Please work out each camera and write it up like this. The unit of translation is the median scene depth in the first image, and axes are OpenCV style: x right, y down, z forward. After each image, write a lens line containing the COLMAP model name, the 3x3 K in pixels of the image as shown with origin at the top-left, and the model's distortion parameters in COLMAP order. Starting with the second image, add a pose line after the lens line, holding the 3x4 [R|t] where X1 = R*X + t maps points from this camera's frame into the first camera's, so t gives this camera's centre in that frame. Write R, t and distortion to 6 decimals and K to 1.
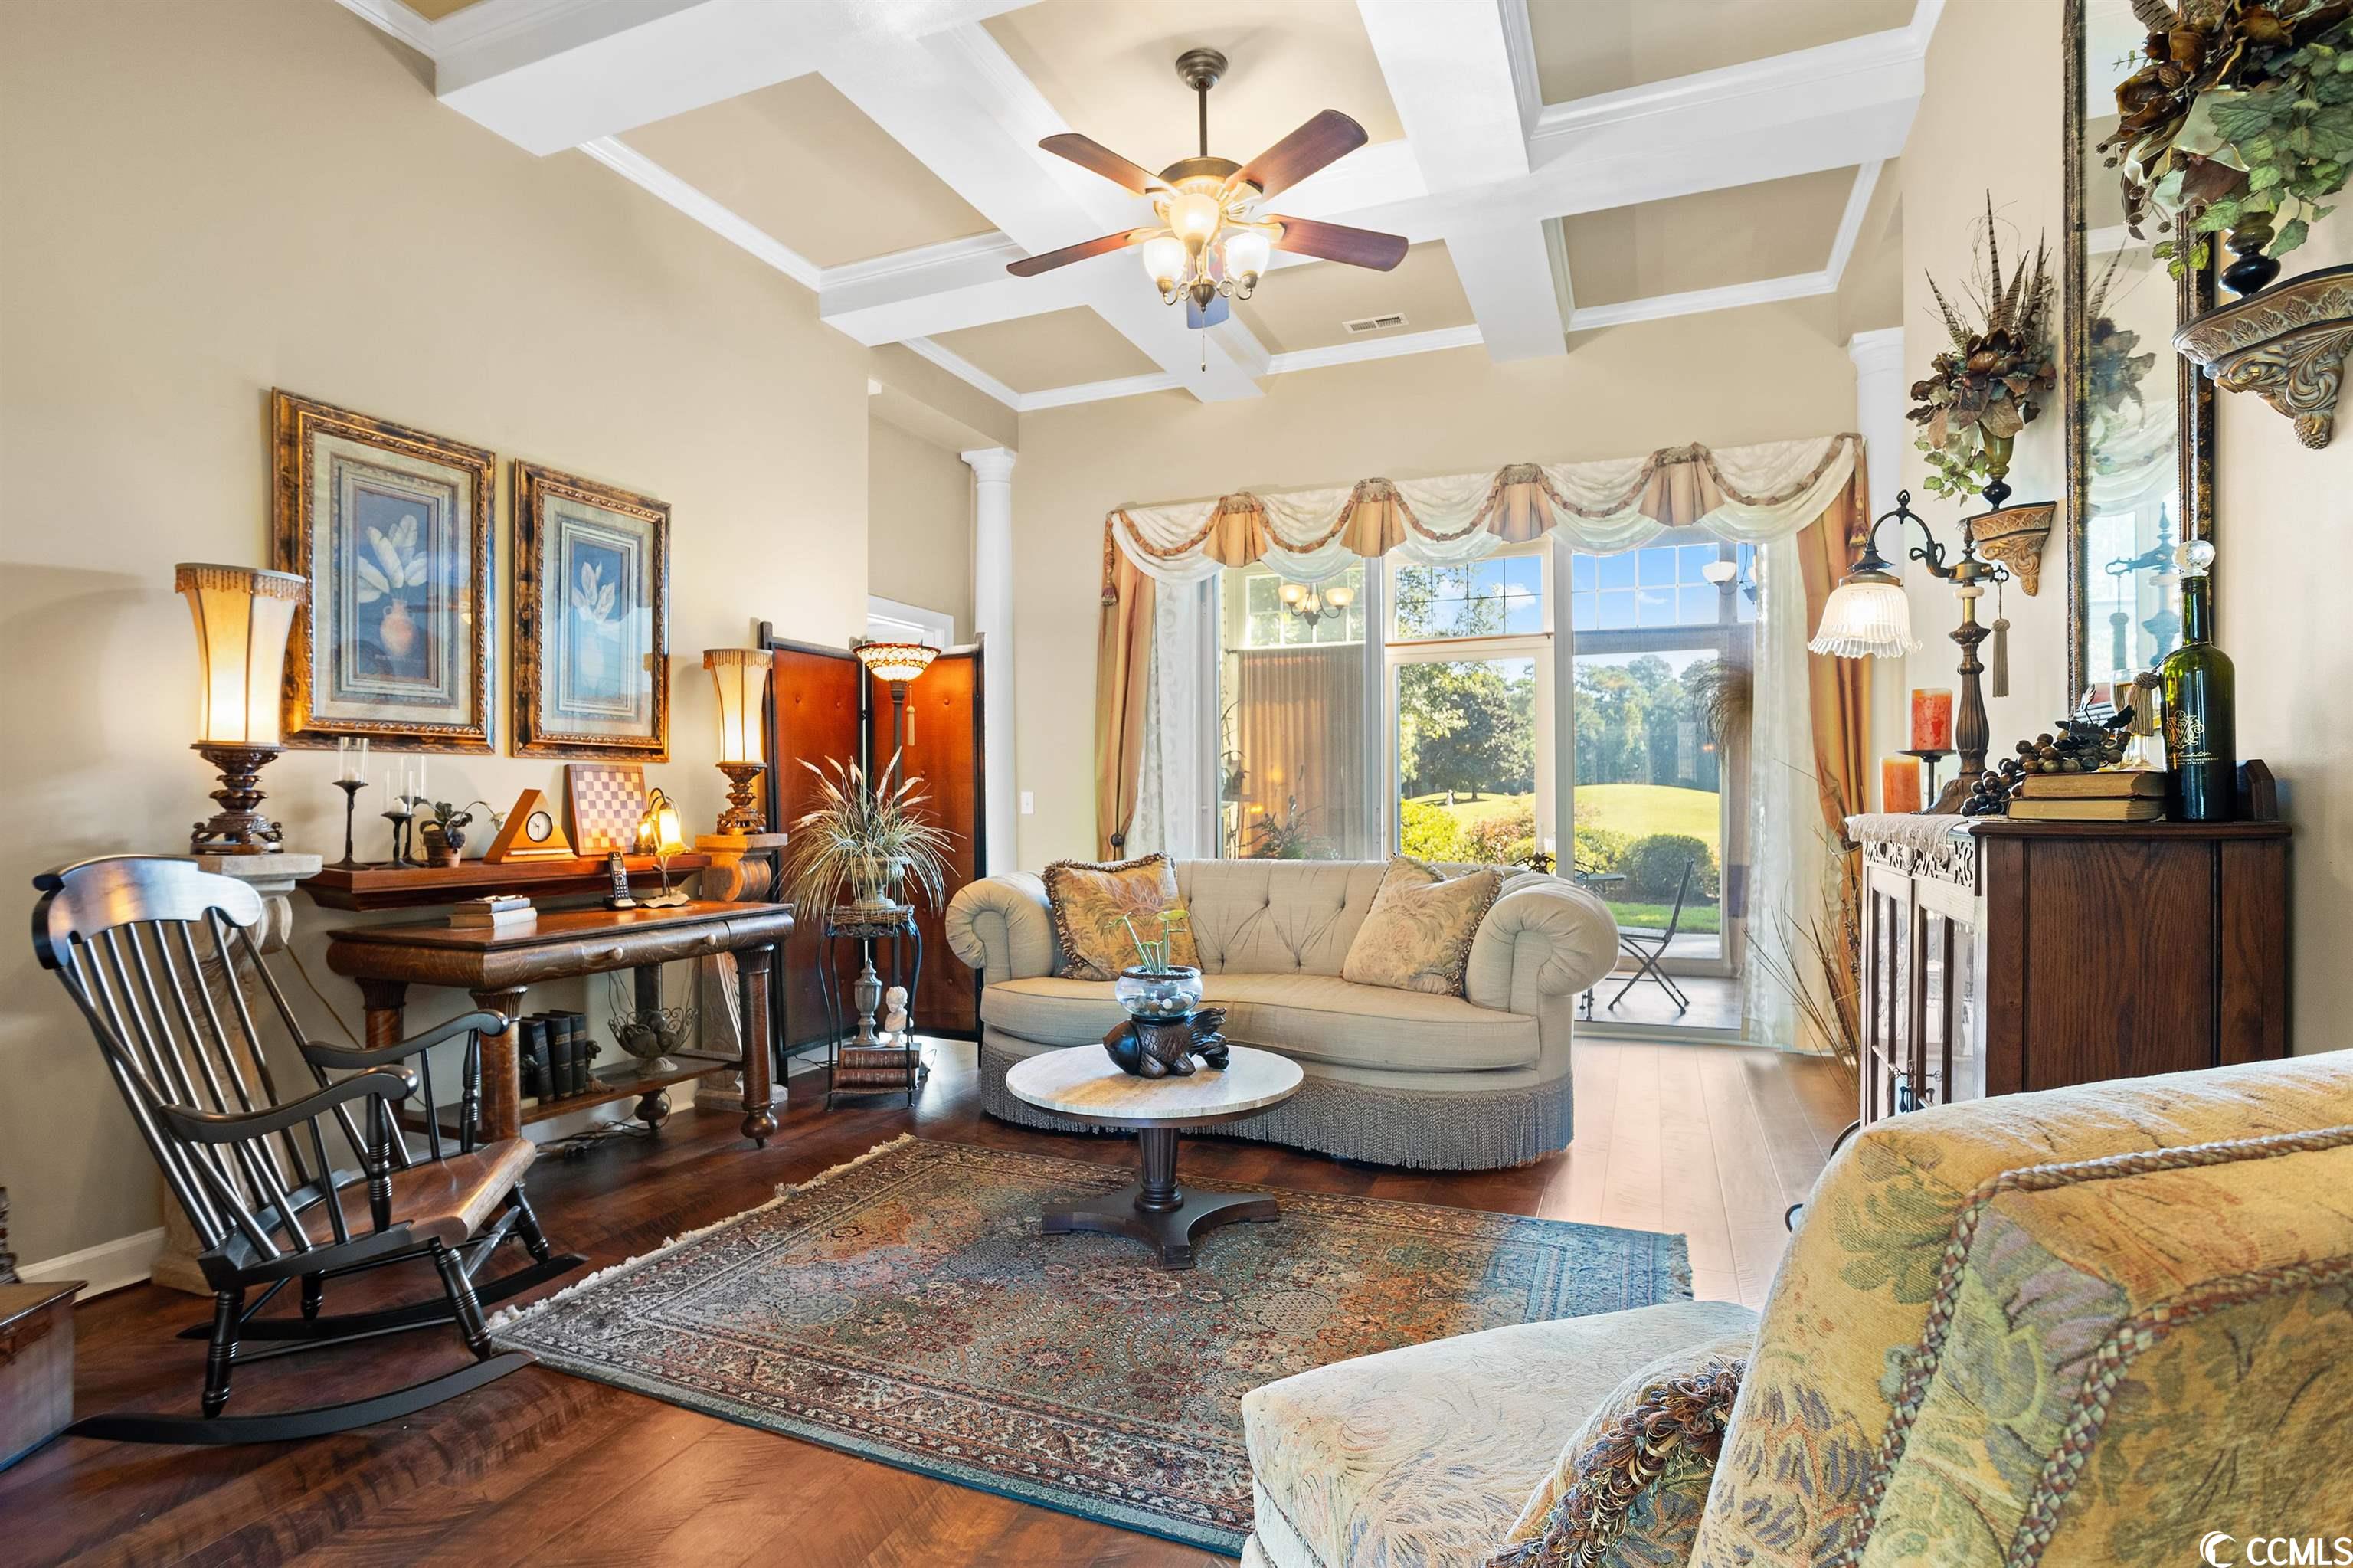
lens RADIAL K [[1142.0, 0, 1170.5], [0, 1142.0, 785.7], [0, 0, 1]] dist [-0.002649, -0.000091]
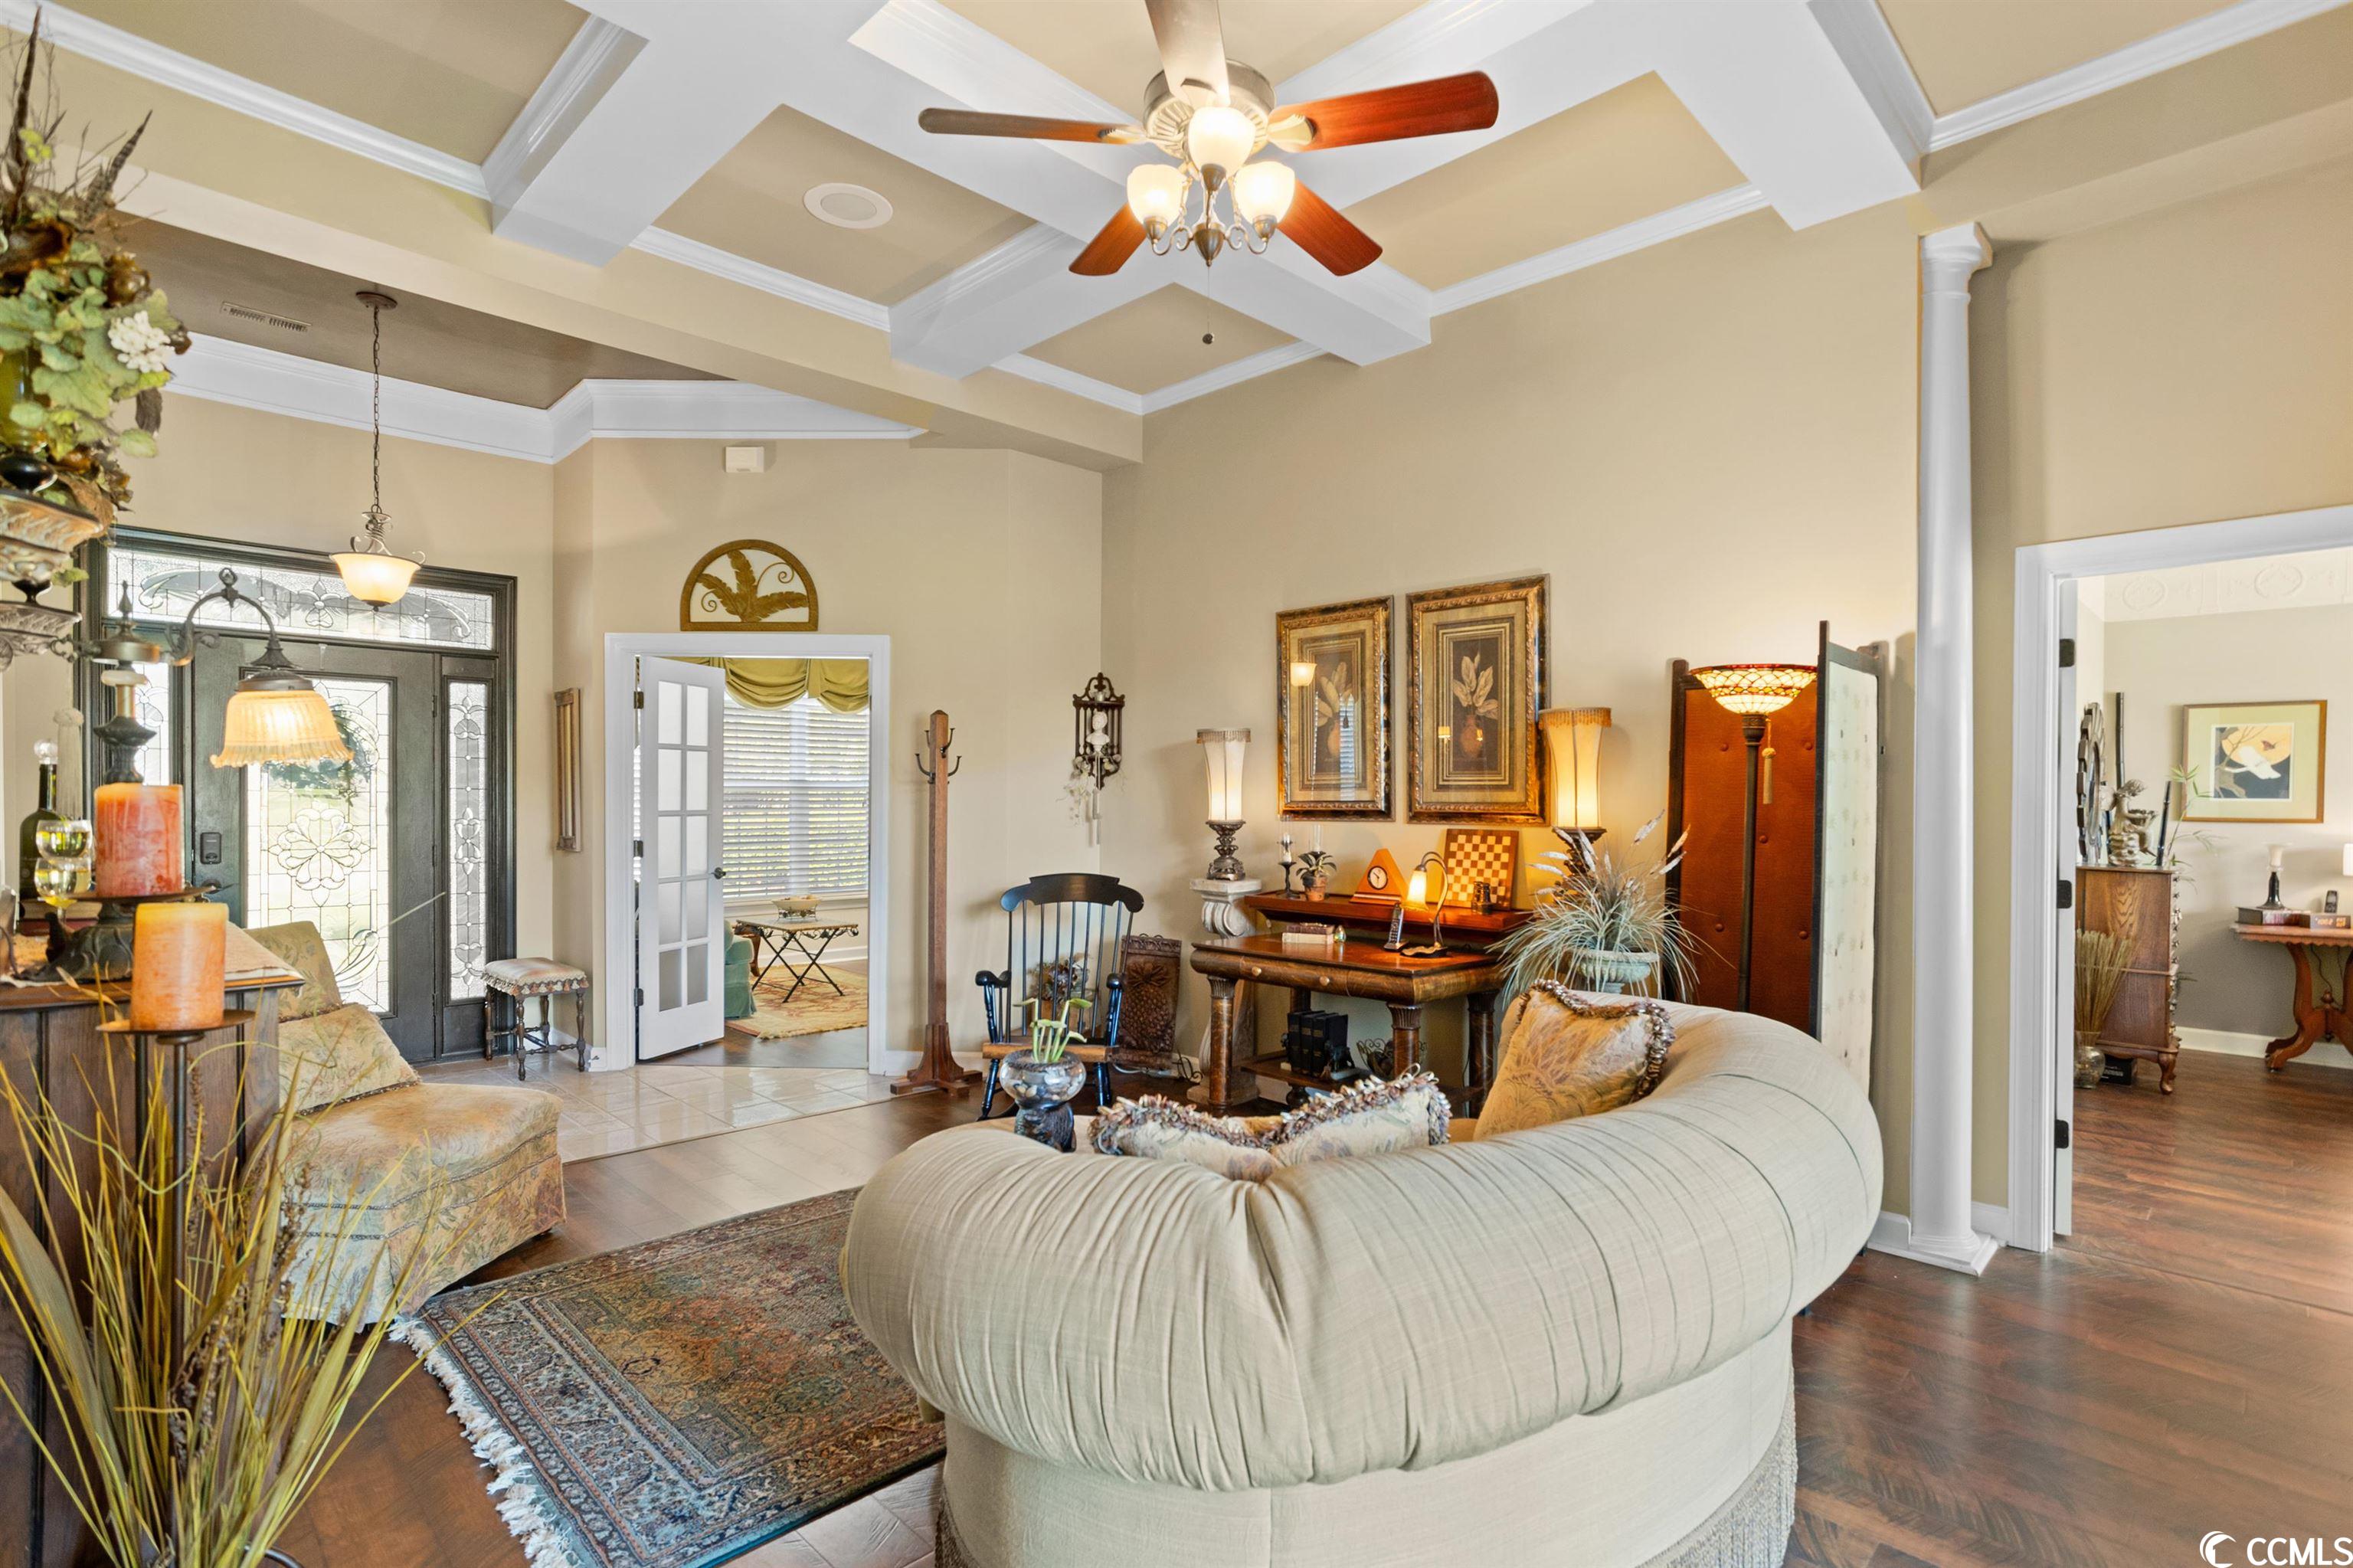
lens RADIAL K [[1142.0, 0, 1167.7], [0, 1142.0, 802.0], [0, 0, 1]] dist [-0.002649, -0.000091]
pose [[-0.377489, 0.003002, -0.926009, 0.683250], [0.003533, 0.999992, 0.001802, -0.048747], [0.926007, -0.002592, -0.377496, 1.147453]]
